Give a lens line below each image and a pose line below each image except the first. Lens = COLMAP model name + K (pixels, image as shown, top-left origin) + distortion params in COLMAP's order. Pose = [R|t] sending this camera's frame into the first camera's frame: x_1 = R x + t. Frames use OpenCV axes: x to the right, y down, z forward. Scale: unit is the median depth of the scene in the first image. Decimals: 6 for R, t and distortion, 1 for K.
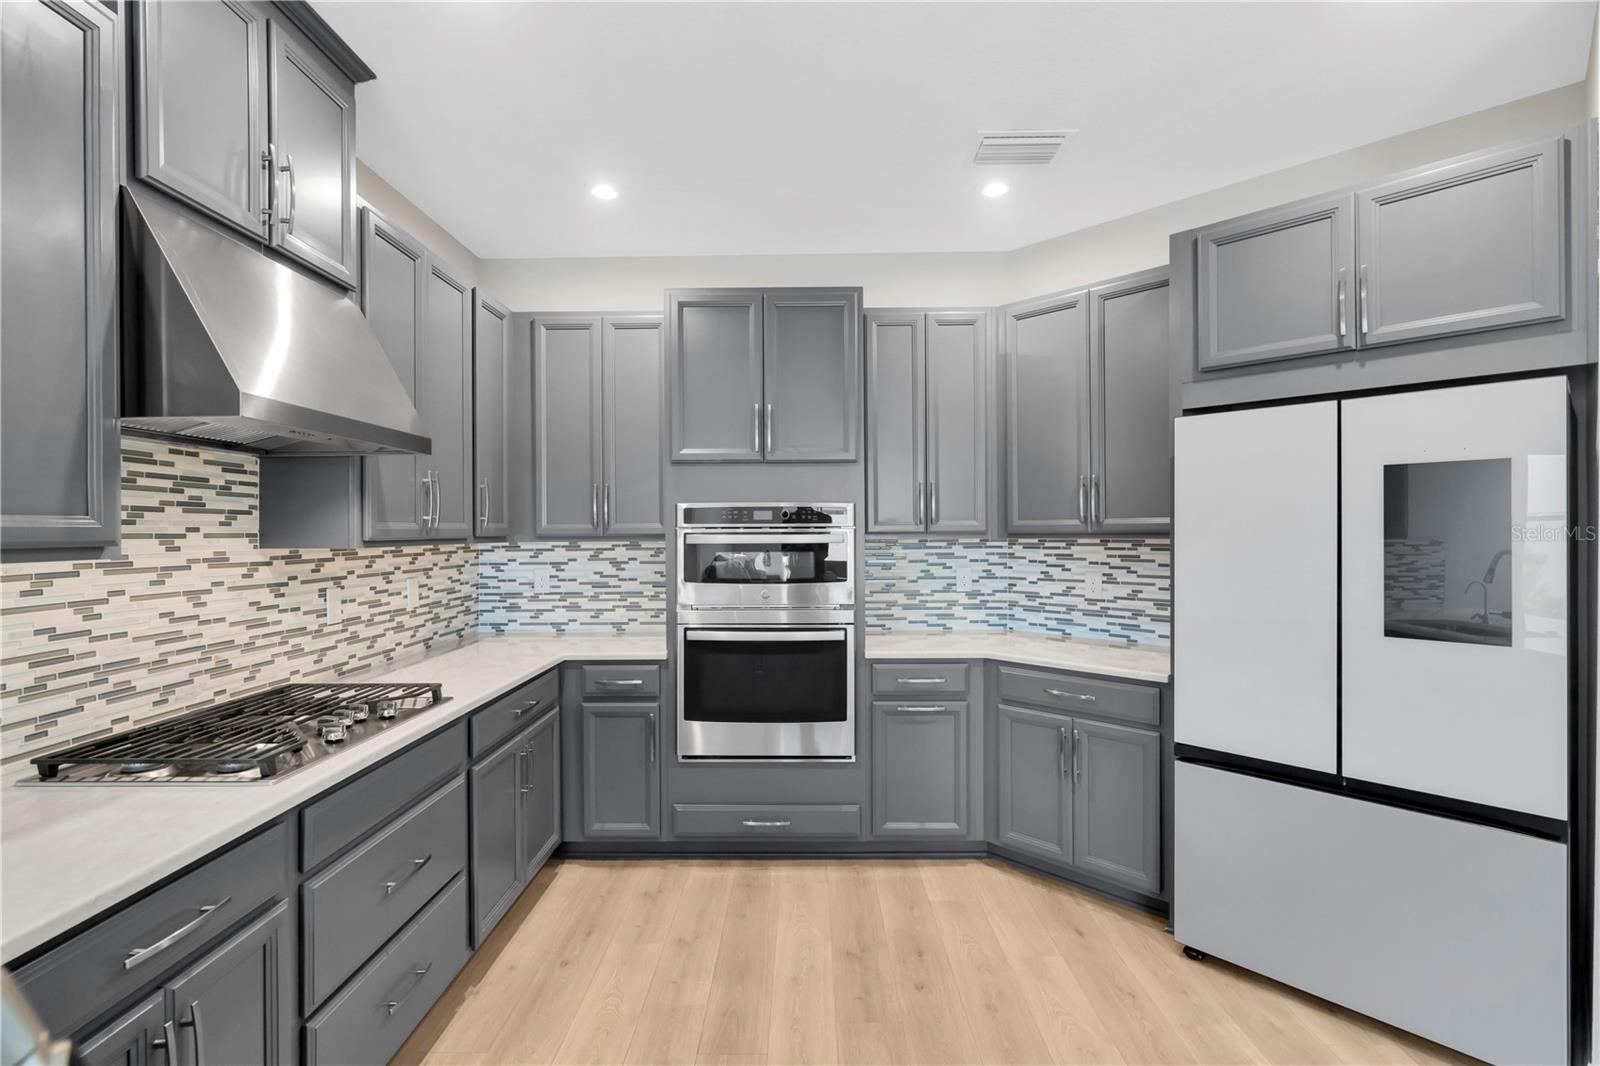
lens RADIAL K [[738.2, 0, 800.6], [0, 738.2, 535.1], [0, 0, 1]] dist [-0.001635, 0.002823]
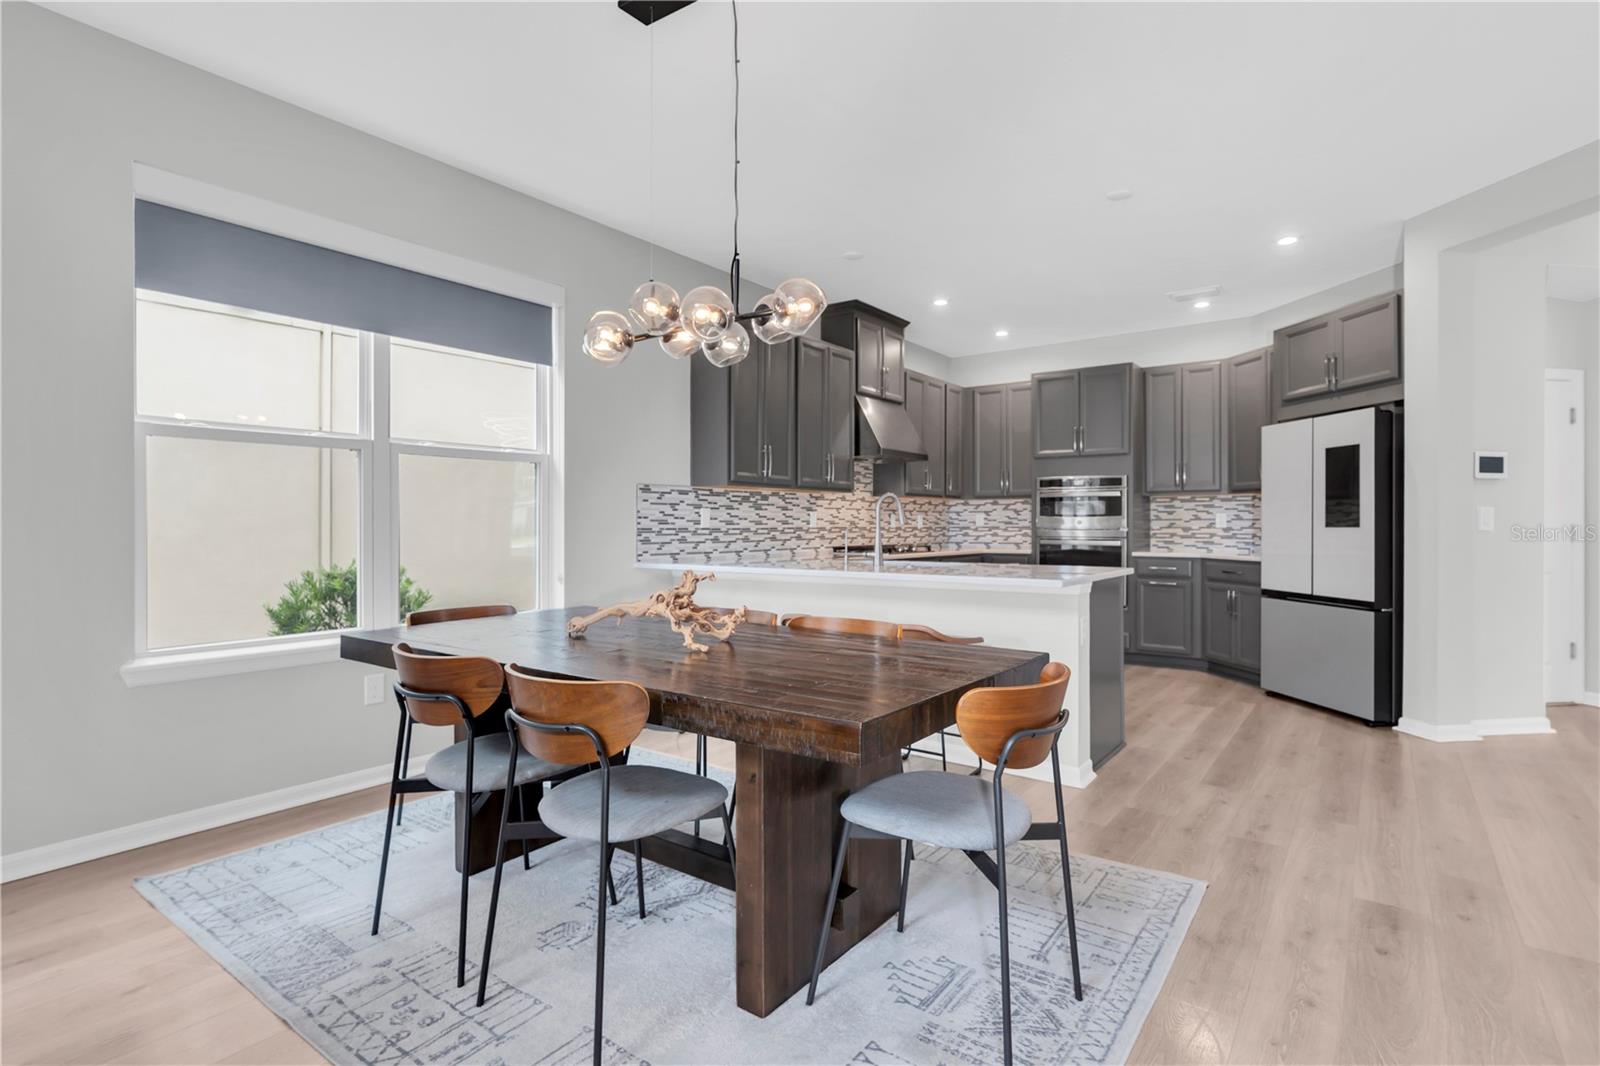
lens RADIAL K [[790.0, 0, 811.6], [0, 790.0, 524.3], [0, 0, 1]] dist [-0.004146, 0.000617]
pose [[0.817062, 0.005555, -0.576523, 0.665135], [-0.007941, 0.999967, -0.001618, 0.106859], [0.576495, 0.005900, 0.817079, -1.302157]]
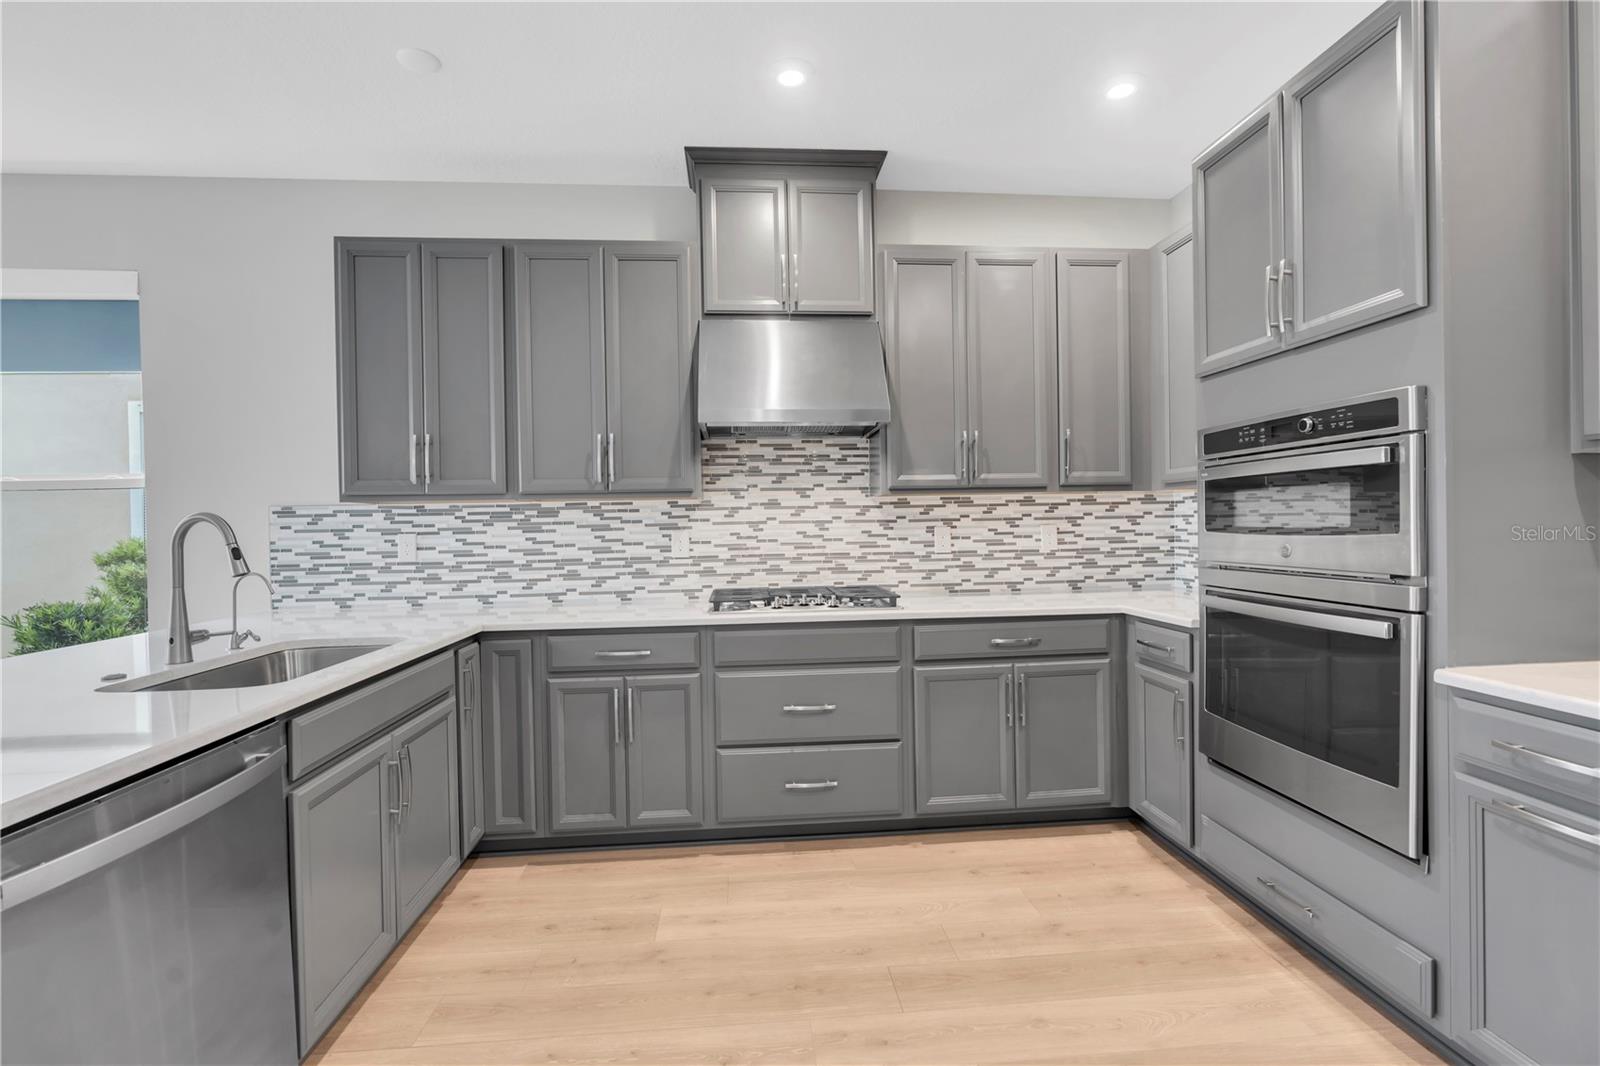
lens RADIAL K [[710.5, 0, 796.5], [0, 710.5, 531.0], [0, 0, 1]] dist [-0.012324, 0.000398]
pose [[0.094989, 0.012955, -0.995394, 0.602459], [0.011059, 0.999840, 0.014068, 0.054706], [0.995417, -0.012344, 0.094831, 0.571513]]
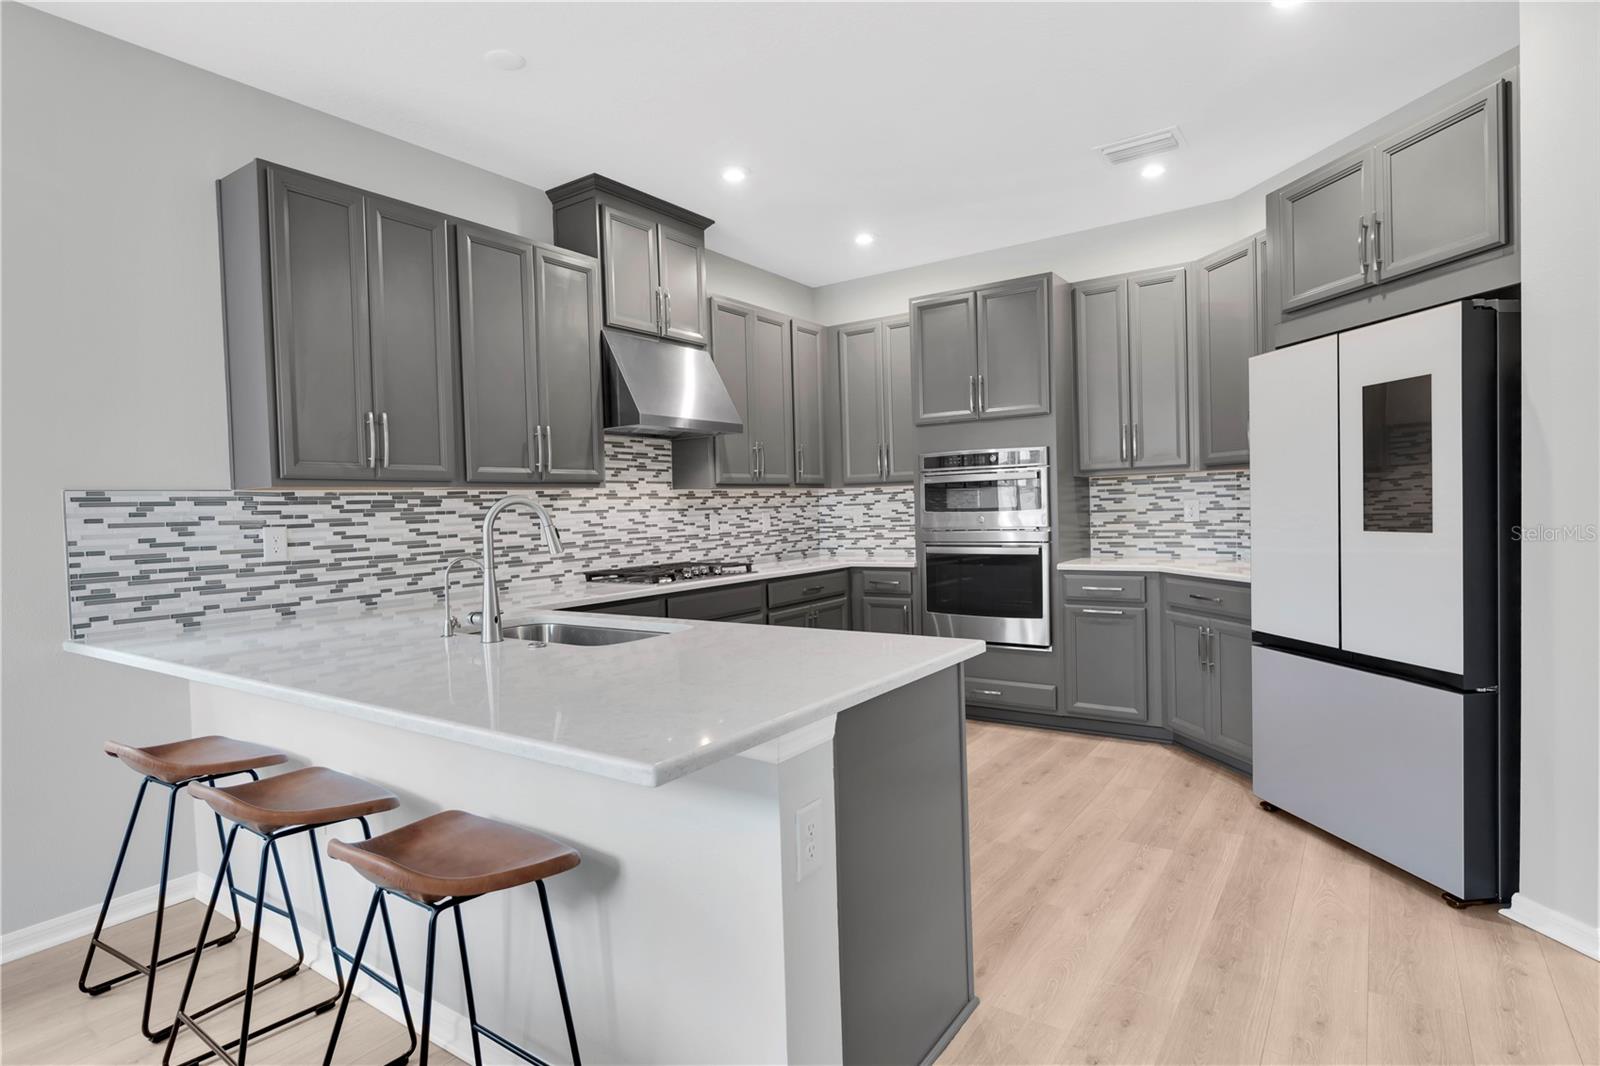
lens RADIAL K [[830.2, 0, 806.8], [0, 830.2, 531.8], [0, 0, 1]] dist [-0.000115, -0.000313]
pose [[0.830111, -0.003282, -0.557588, 0.589869], [0.022535, 0.999363, 0.027668, 0.060639], [0.557143, -0.035532, 0.829656, -0.458897]]
